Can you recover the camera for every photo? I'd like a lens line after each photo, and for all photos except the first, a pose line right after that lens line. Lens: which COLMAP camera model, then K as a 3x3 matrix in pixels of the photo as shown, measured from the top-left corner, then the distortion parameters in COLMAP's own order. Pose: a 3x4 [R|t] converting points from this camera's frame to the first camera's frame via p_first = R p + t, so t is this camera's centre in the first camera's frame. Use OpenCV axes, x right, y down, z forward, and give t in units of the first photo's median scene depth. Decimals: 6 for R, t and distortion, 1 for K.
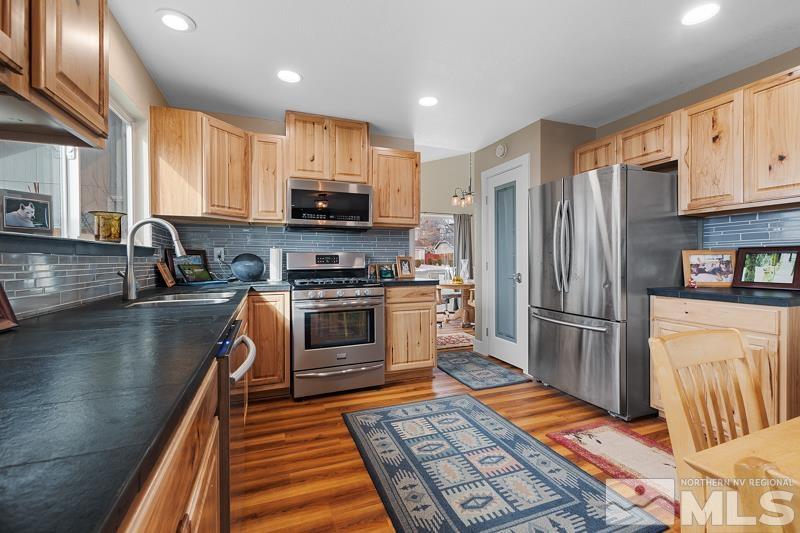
lens RADIAL K [[348.4, 0, 400.7], [0, 348.4, 263.6], [0, 0, 1]] dist [0.001028, -0.000097]
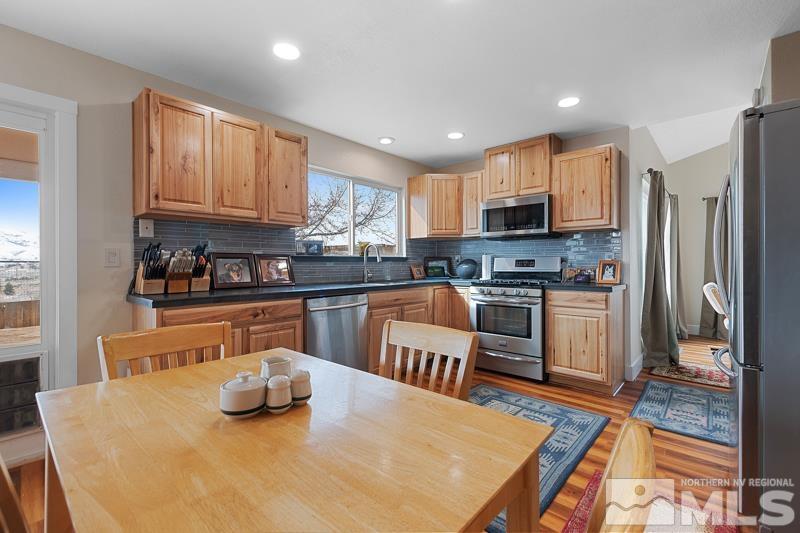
lens RADIAL K [[348.4, 0, 403.2], [0, 348.4, 264.2], [0, 0, 1]] dist [0.001028, -0.000097]
pose [[0.449435, 0.004103, -0.893304, 0.694770], [-0.008577, 0.999963, 0.000277, -0.006427], [0.893272, 0.007537, 0.449453, 0.134664]]
